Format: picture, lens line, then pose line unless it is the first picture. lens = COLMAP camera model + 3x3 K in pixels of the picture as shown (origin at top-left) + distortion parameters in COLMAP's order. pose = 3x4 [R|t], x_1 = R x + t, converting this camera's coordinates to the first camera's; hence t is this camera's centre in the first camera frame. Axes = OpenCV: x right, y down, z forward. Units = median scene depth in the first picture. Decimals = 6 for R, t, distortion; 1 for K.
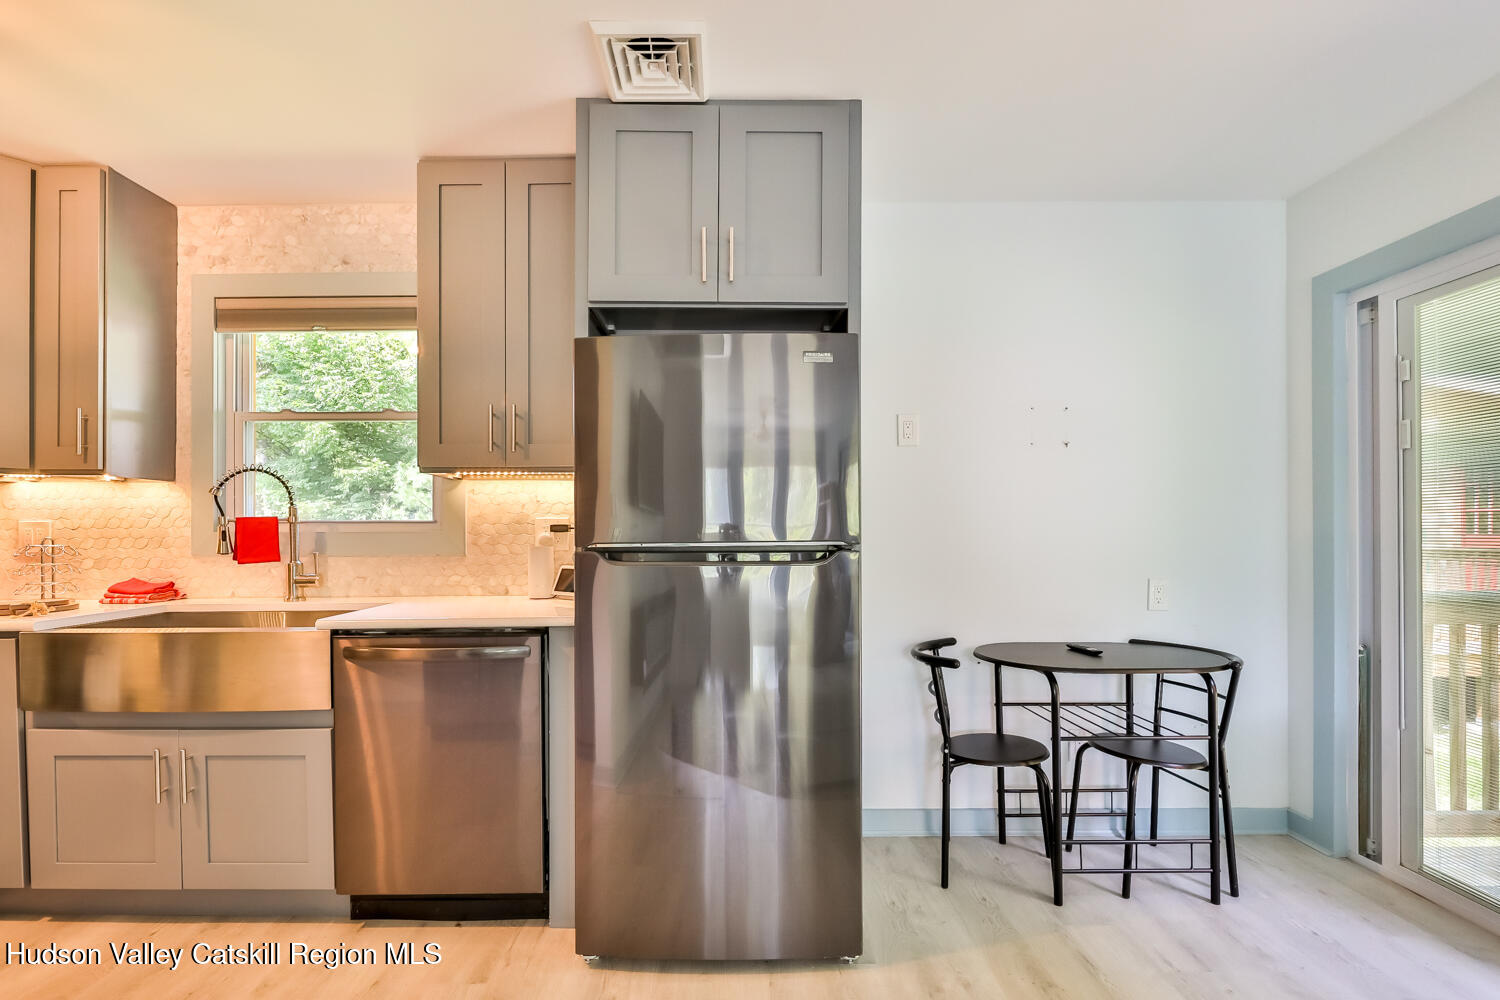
lens RADIAL K [[636.1, 0, 707.4], [0, 636.1, 534.6], [0, 0, 1]] dist [0.004200, -0.003923]
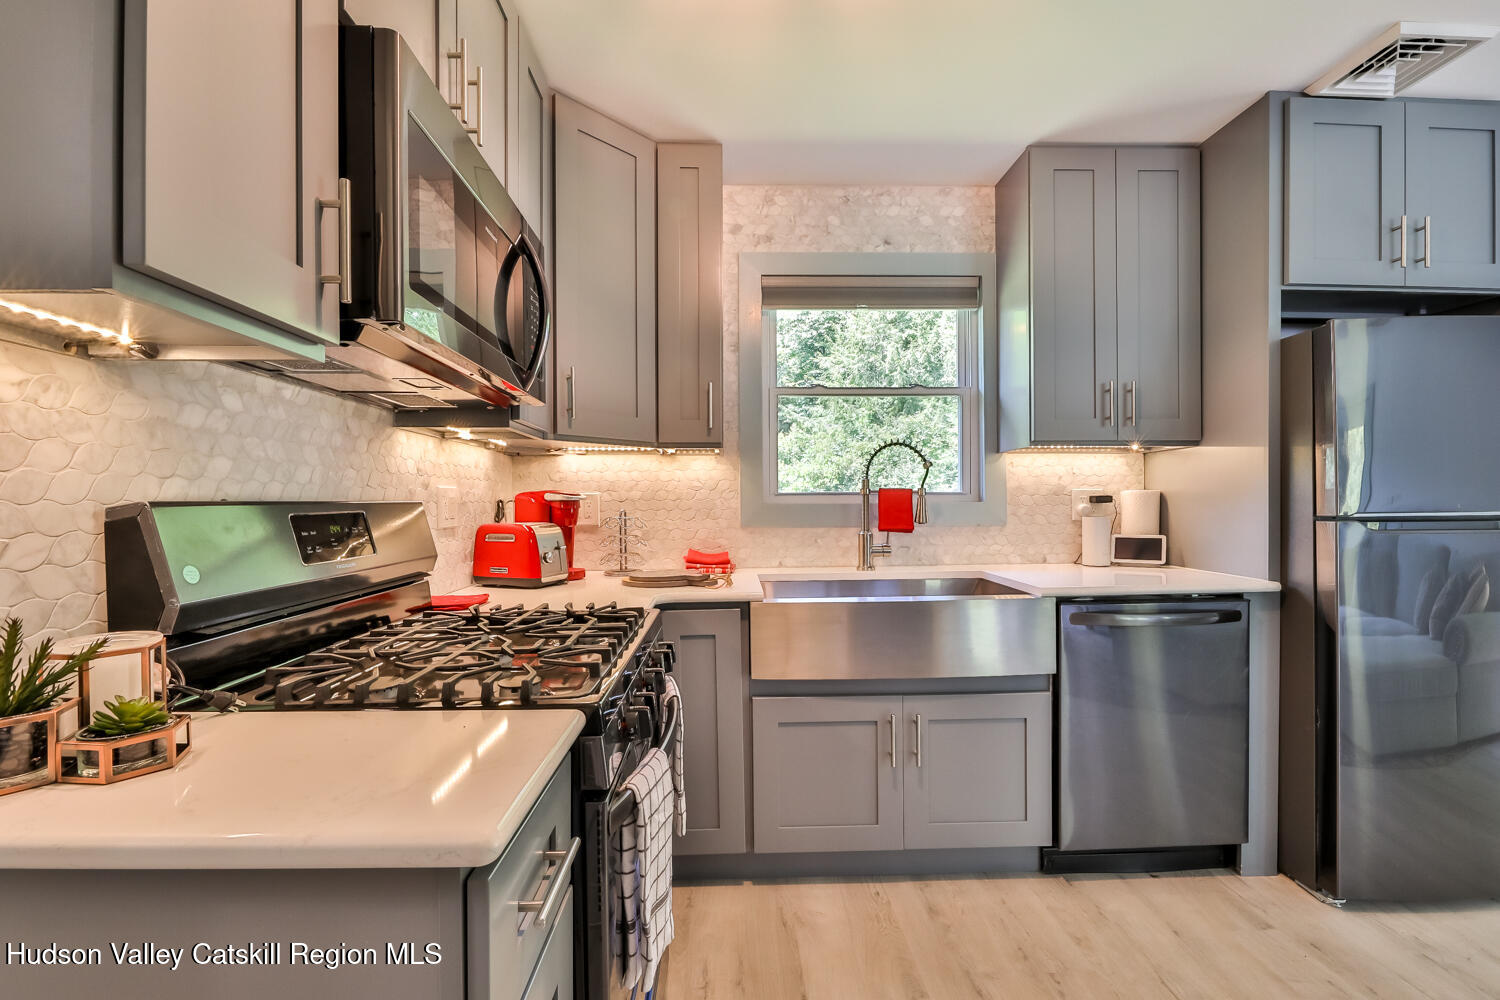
lens RADIAL K [[636.1, 0, 749.4], [0, 636.1, 502.2], [0, 0, 1]] dist [0.004200, -0.003923]
pose [[0.999230, -0.002669, 0.039156, -0.841612], [0.002885, 0.999981, -0.005471, -0.000896], [-0.039140, 0.005580, 0.999218, -0.021863]]
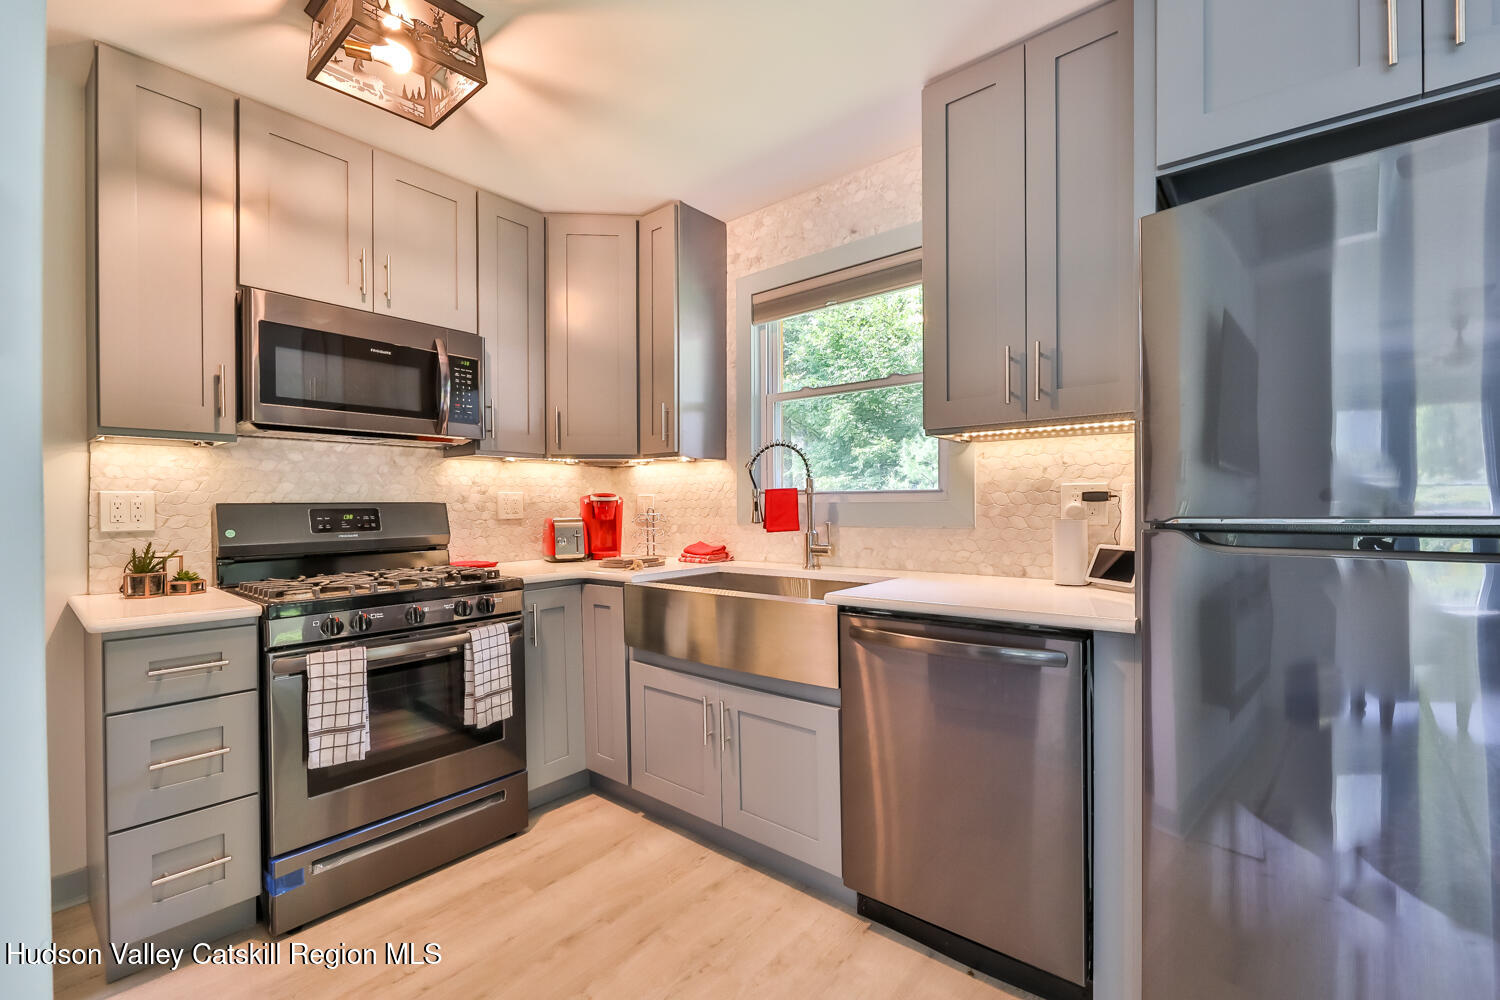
lens RADIAL K [[636.1, 0, 747.5], [0, 636.1, 503.2], [0, 0, 1]] dist [0.004200, -0.003923]
pose [[0.769694, -0.003507, -0.638403, -0.063241], [0.001737, 0.999993, -0.003399, 0.000115], [0.638410, 0.001508, 0.769695, 0.130906]]
